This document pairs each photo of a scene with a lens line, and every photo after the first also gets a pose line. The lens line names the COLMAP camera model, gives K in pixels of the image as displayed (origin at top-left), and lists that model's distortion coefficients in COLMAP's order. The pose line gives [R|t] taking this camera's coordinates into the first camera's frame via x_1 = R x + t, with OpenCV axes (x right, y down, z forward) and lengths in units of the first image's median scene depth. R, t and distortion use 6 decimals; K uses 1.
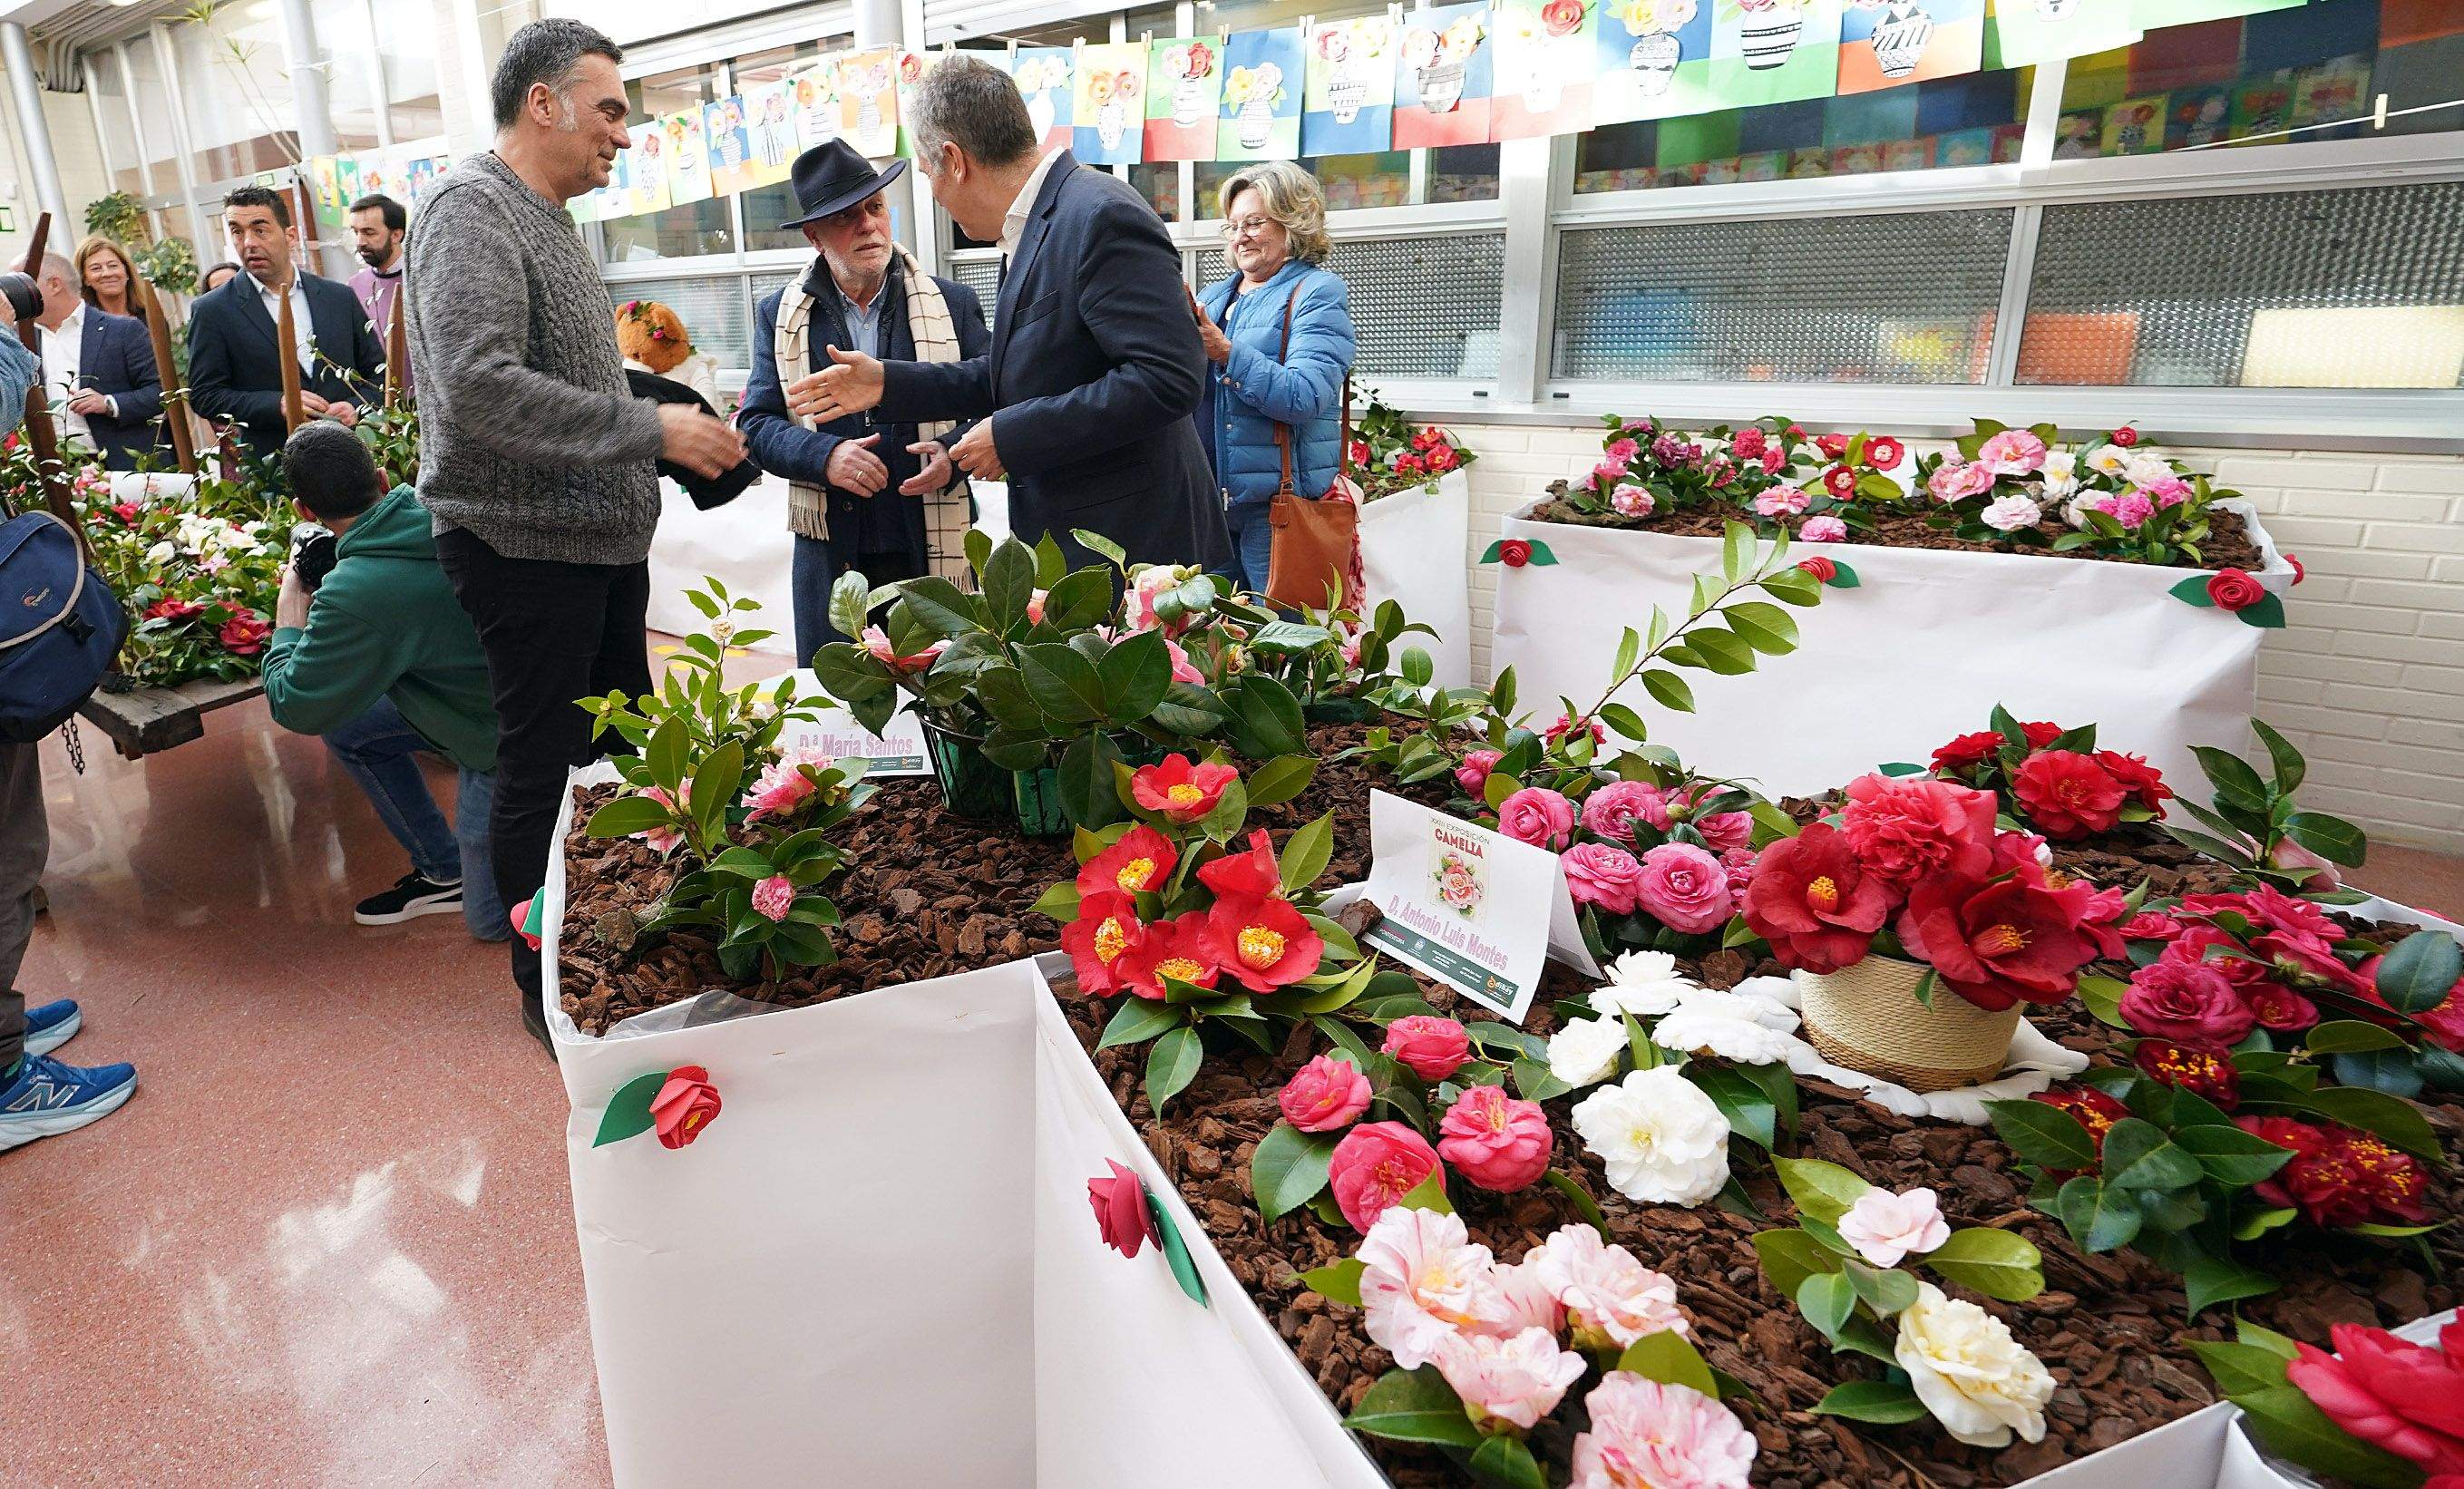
lens RADIAL K [[1305.5, 0, 1013.5], [0, 1305.5, 652.9], [0, 0, 1]] dist [-0.012654, 0.003394]
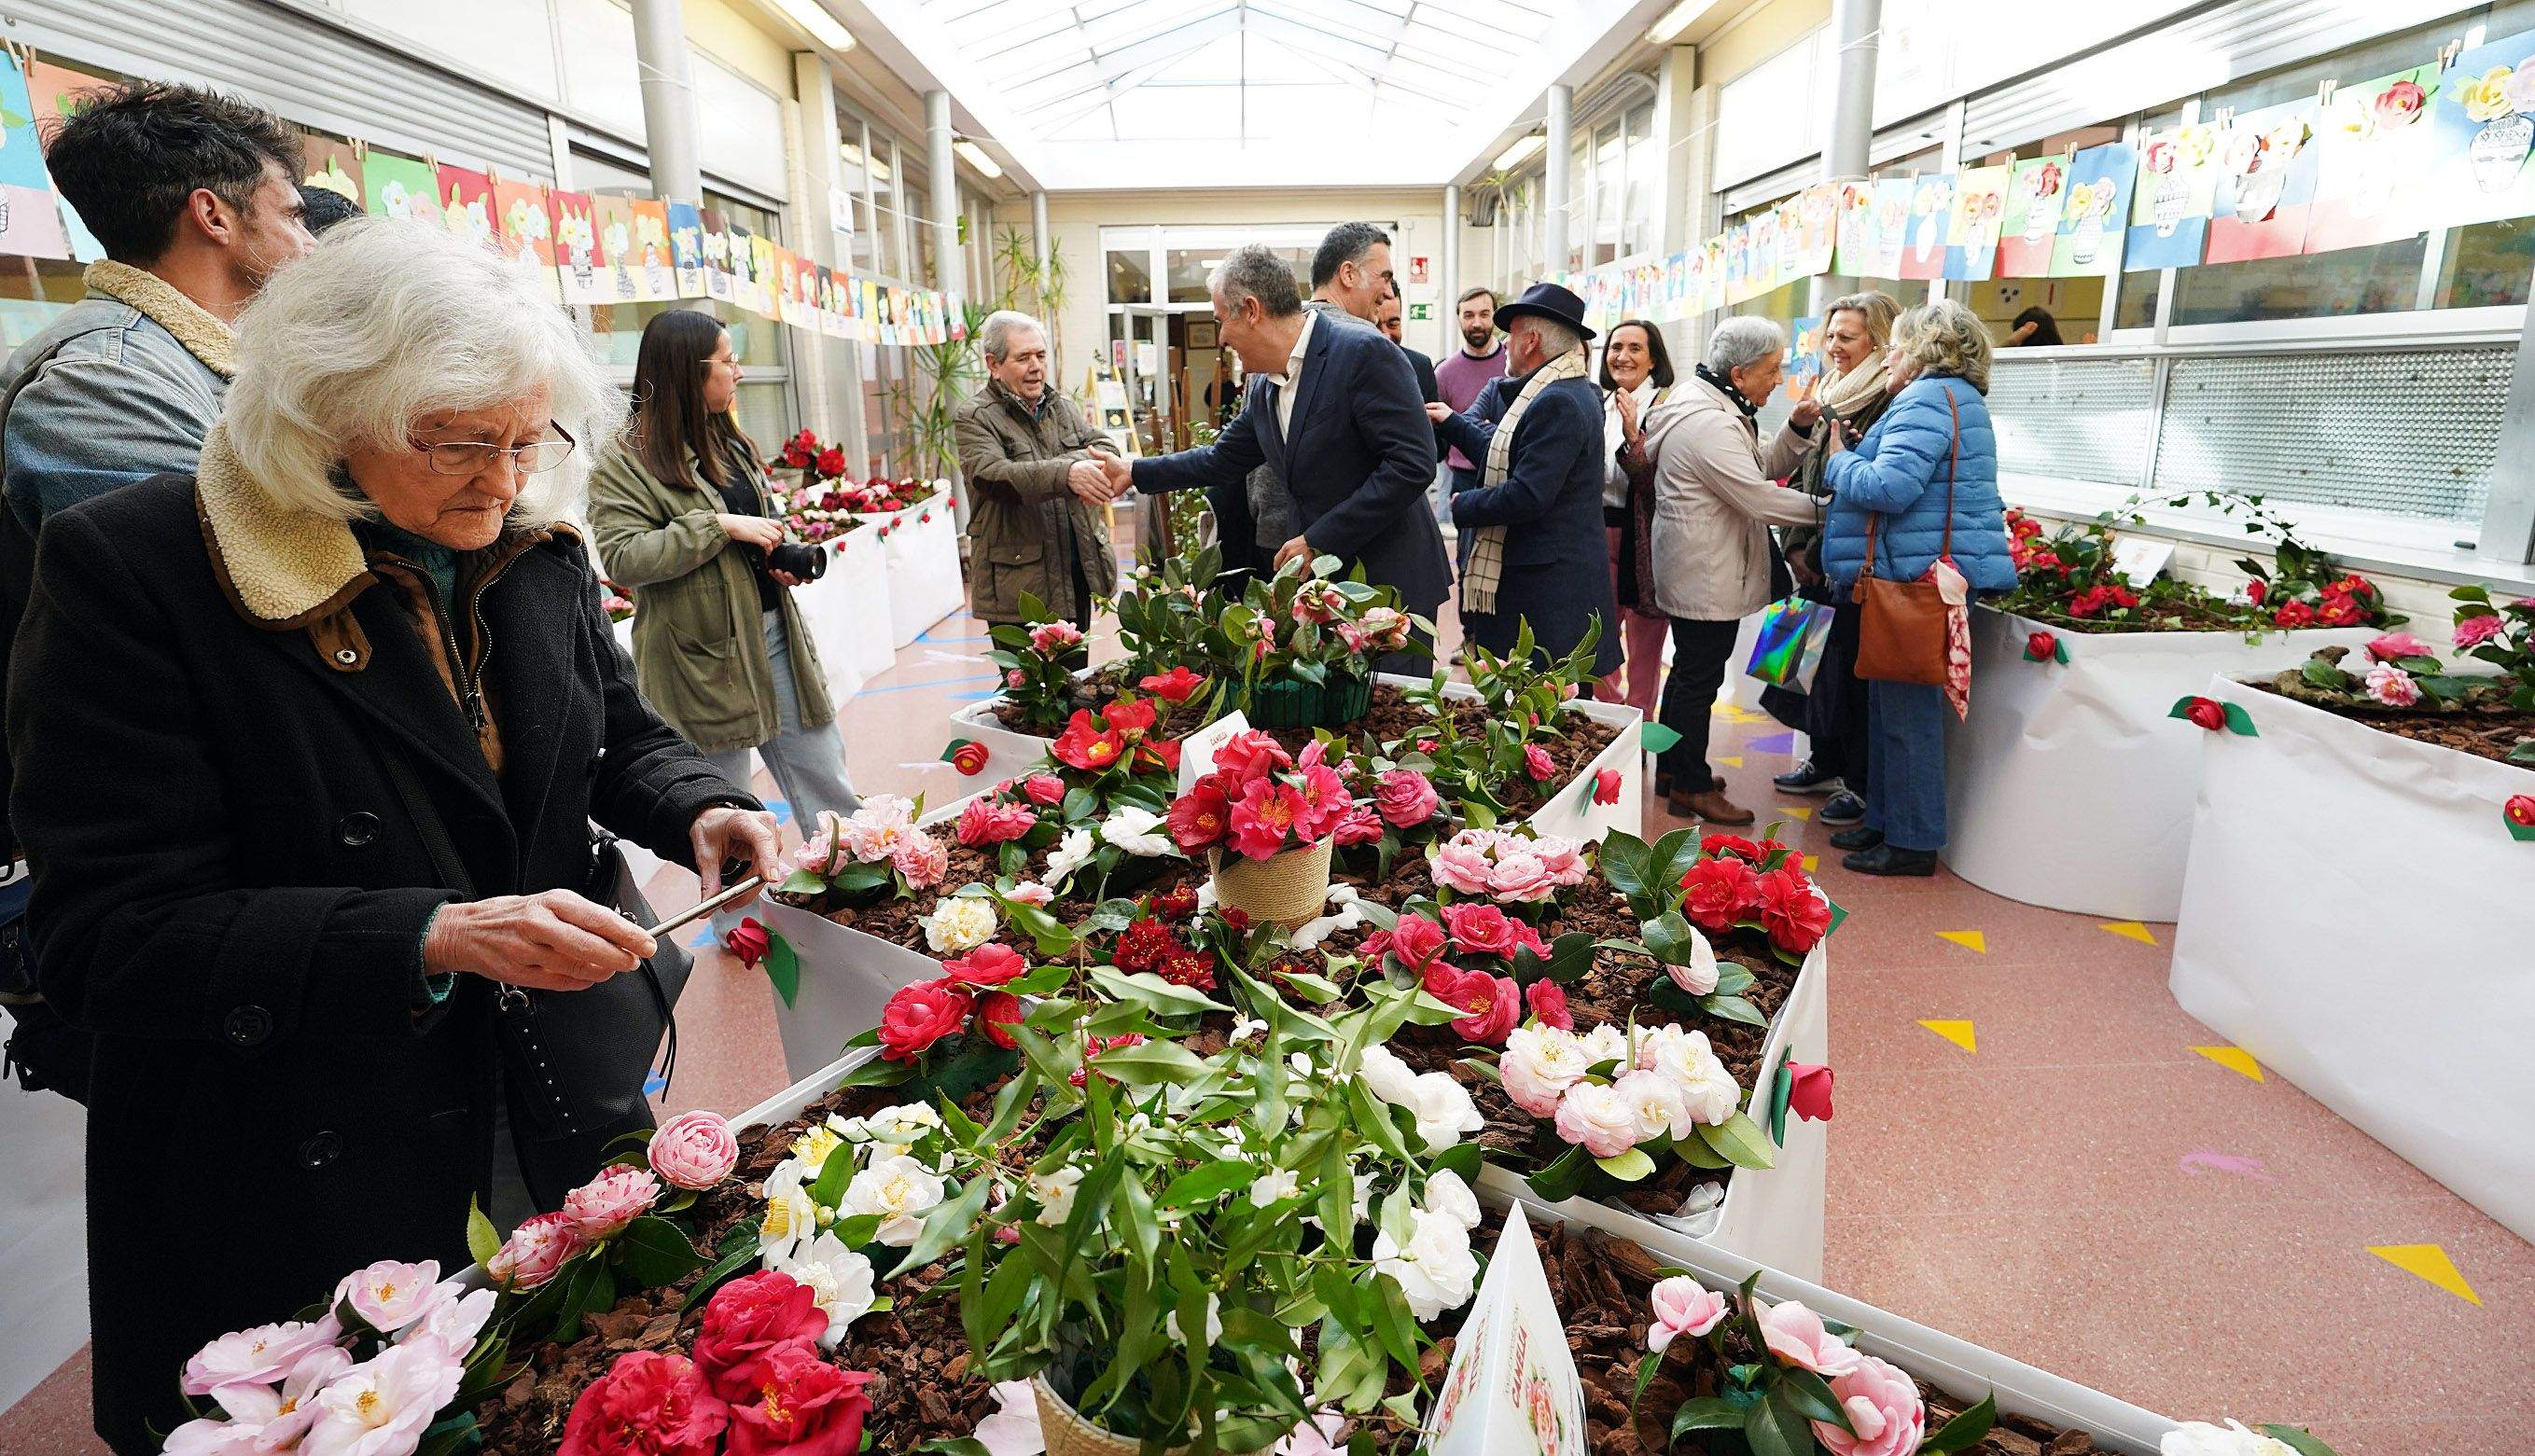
lens RADIAL K [[1147.9, 0, 1266.9], [0, 1147.9, 621.7], [0, 0, 1]] dist [-0.010326, 0.007650]
pose [[0.641523, 0.190782, -0.743001, 0.491054], [-0.223415, 0.973058, 0.056952, -0.035358], [0.733849, 0.129462, 0.666862, 0.005142]]
